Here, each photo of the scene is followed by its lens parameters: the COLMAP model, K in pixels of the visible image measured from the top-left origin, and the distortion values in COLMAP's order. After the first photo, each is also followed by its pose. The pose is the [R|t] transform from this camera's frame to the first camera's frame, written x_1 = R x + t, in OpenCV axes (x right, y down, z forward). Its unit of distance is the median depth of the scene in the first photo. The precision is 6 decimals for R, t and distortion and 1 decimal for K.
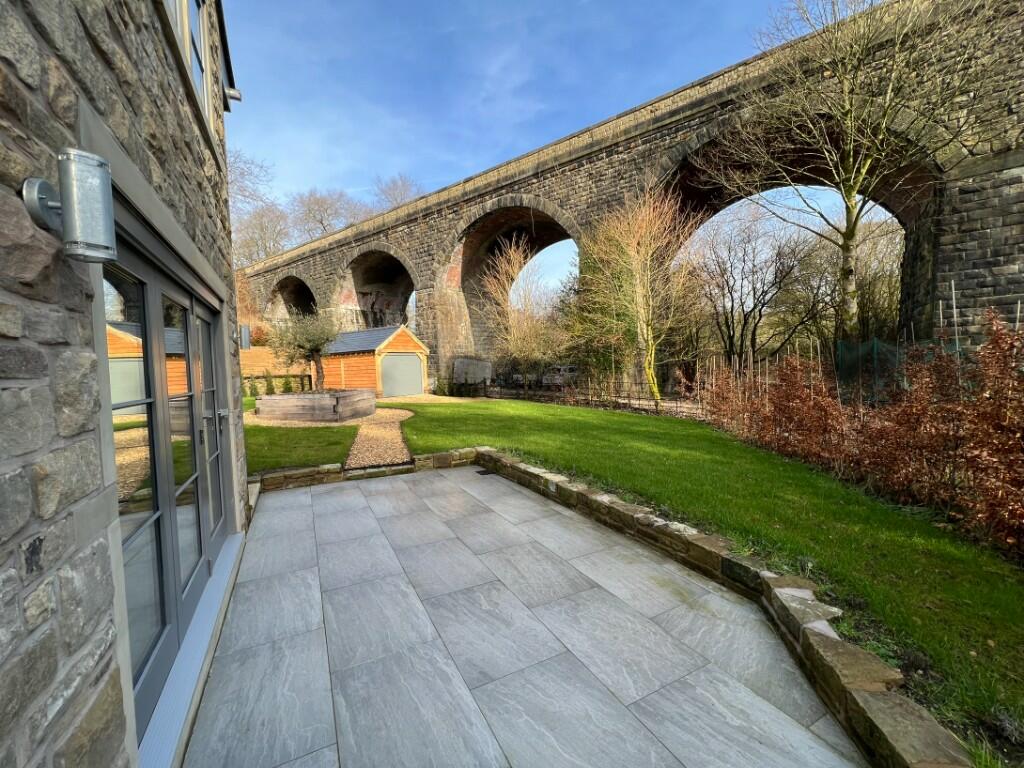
lens RADIAL K [[410.4, 0, 511.4], [0, 410.4, 381.3], [0, 0, 1]] dist [-0.001655, 0.000040]
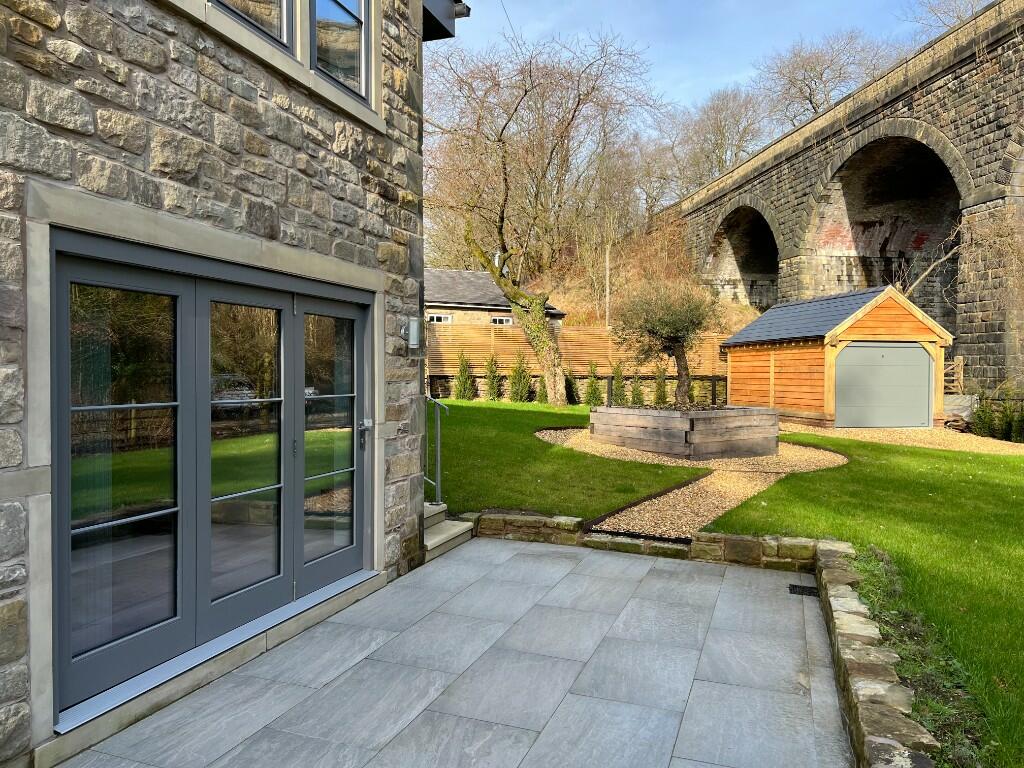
lens RADIAL K [[765.3, 0, 514.1], [0, 765.3, 390.4], [0, 0, 1]] dist [0.064897, -0.071903]
pose [[0.684519, 0.058234, -0.726665, 0.121055], [-0.057207, 0.998021, 0.026092, -0.009407], [0.726747, 0.023710, 0.686496, 0.025039]]
